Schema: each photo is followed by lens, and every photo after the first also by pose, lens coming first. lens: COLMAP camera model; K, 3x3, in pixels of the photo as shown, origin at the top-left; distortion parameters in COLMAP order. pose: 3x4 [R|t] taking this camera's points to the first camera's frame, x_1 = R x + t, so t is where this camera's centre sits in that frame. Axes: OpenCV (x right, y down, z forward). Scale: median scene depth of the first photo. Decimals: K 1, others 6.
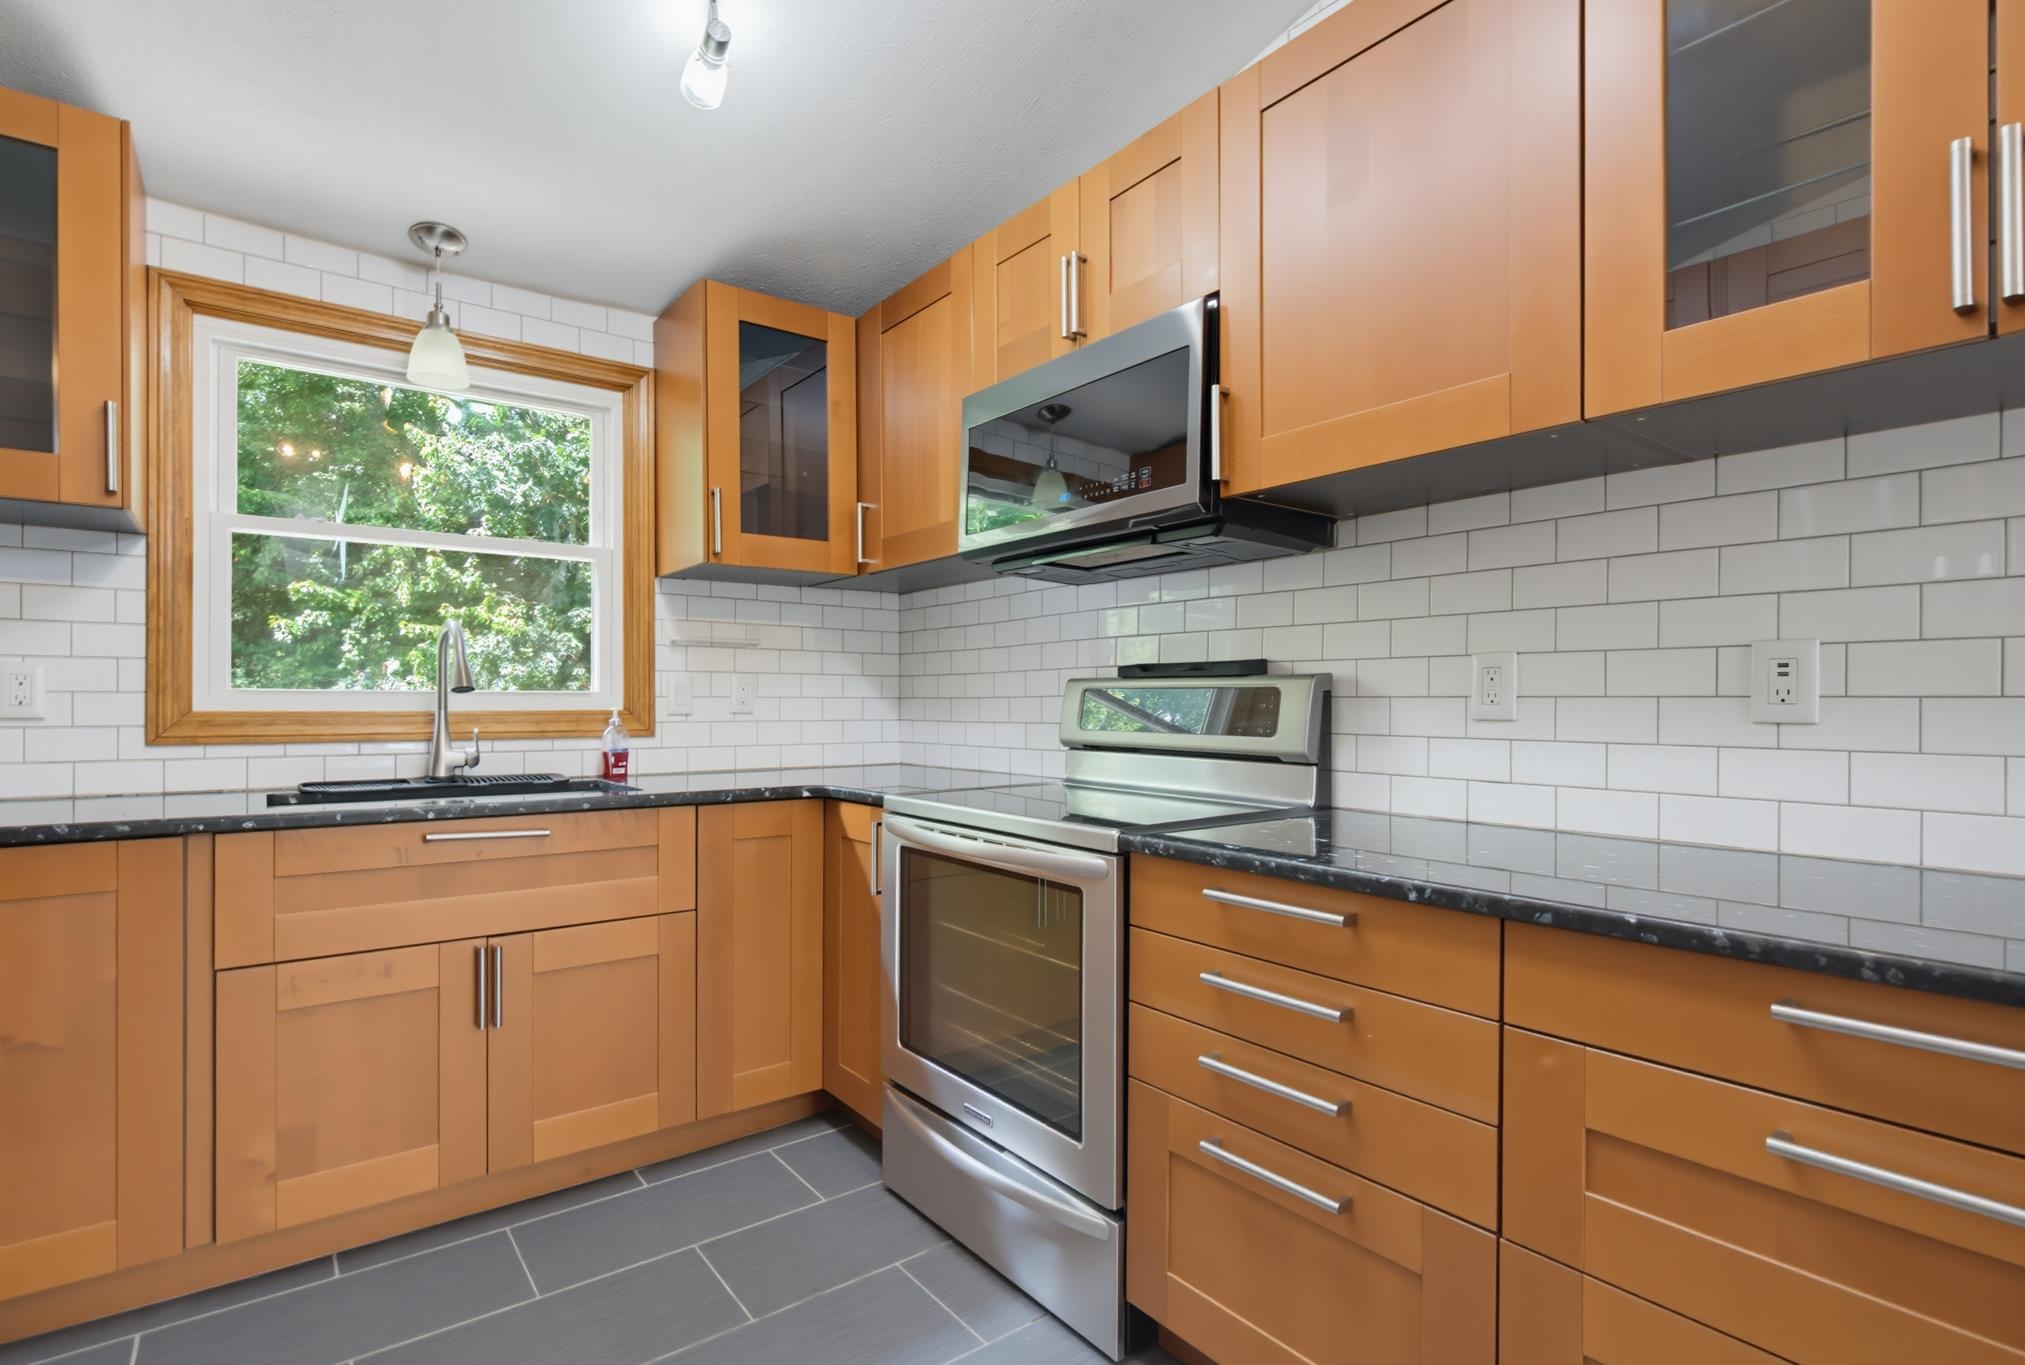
lens RADIAL K [[994.5, 0, 1002.5], [0, 994.5, 694.5], [0, 0, 1]] dist [-0.003920, -0.000432]
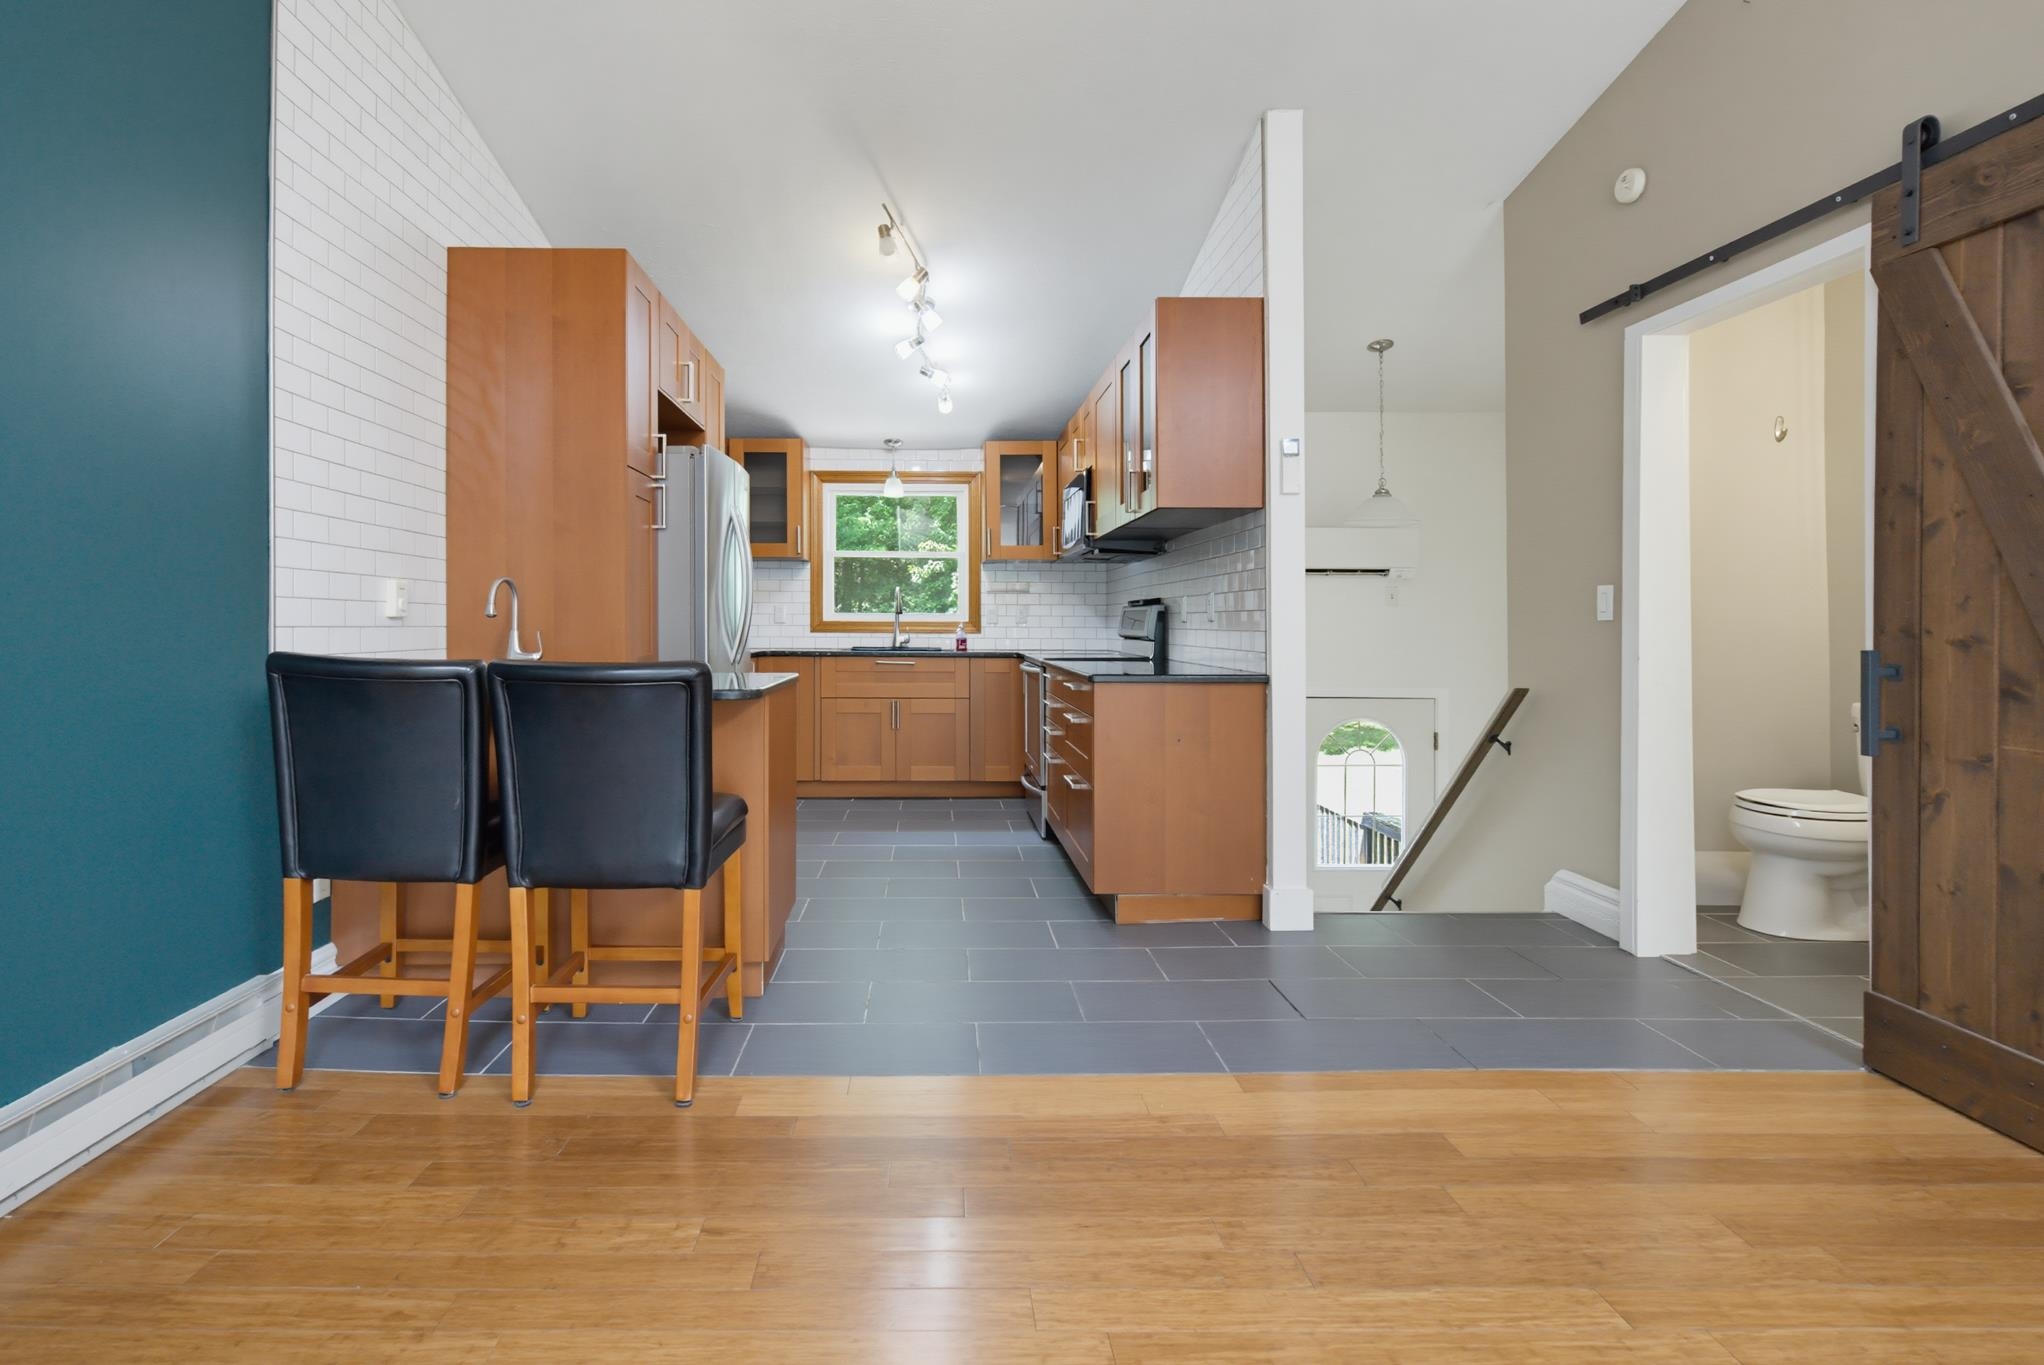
lens RADIAL K [[989.2, 0, 930.6], [0, 989.2, 609.1], [0, 0, 1]] dist [-0.000447, -0.001129]
pose [[0.799720, -0.008996, -0.600306, 0.977160], [0.003335, 0.999939, -0.010542, 0.011504], [0.600365, 0.006428, 0.799701, -0.938445]]
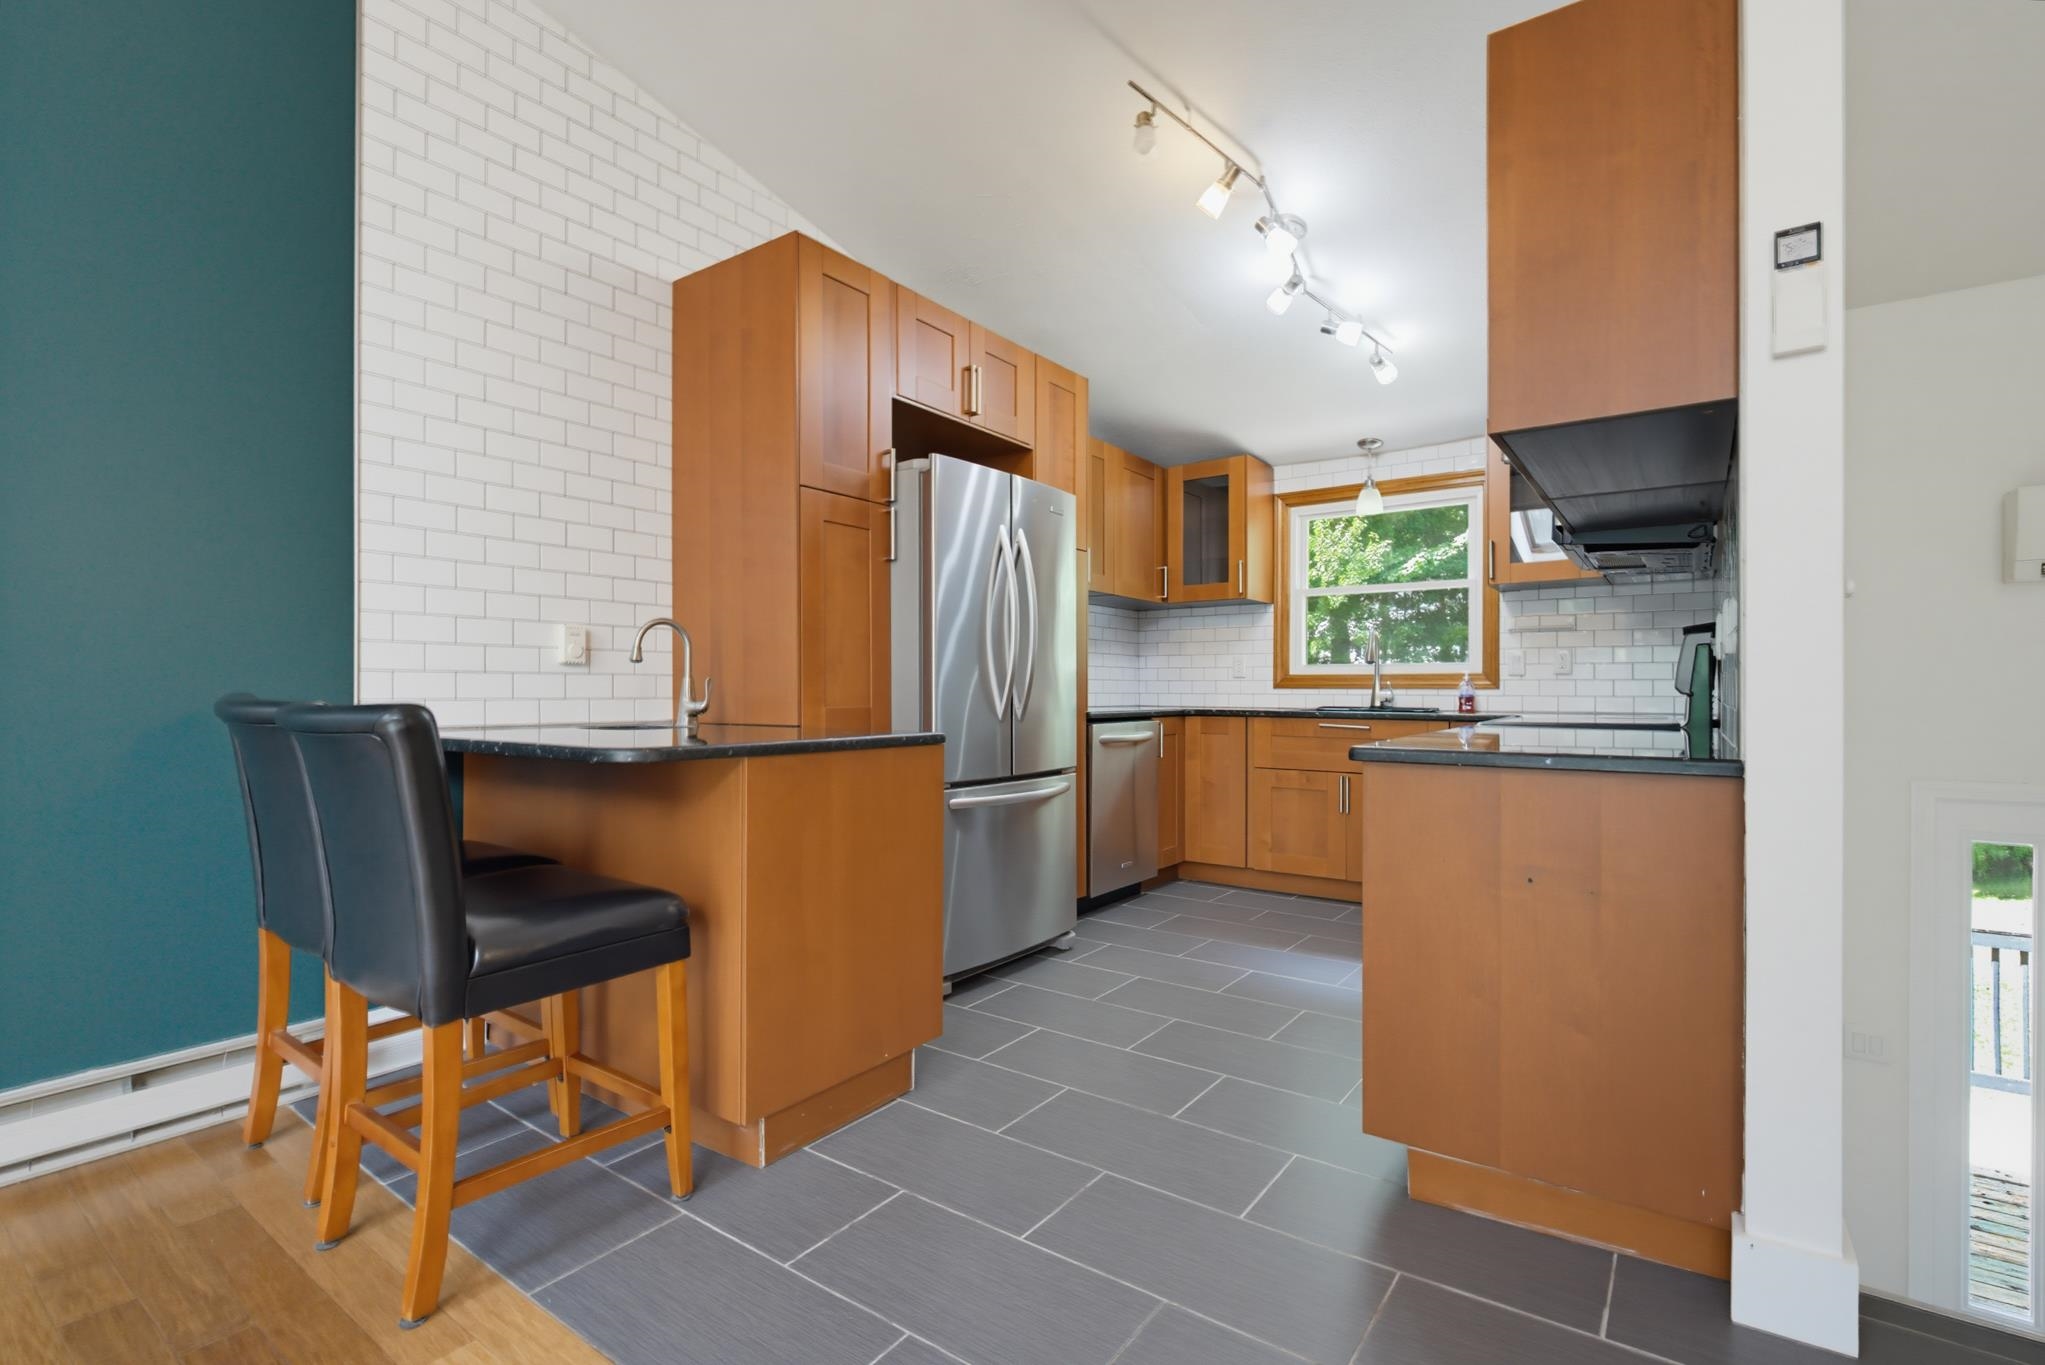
lens RADIAL K [[931.8, 0, 1026.7], [0, 931.8, 689.9], [0, 0, 1]] dist [-0.008055, -0.001219]
pose [[0.297011, -0.001195, -0.954873, 0.953918], [0.008017, 0.999967, 0.001243, 0.038386], [0.954840, -0.008025, 0.297011, -0.228396]]
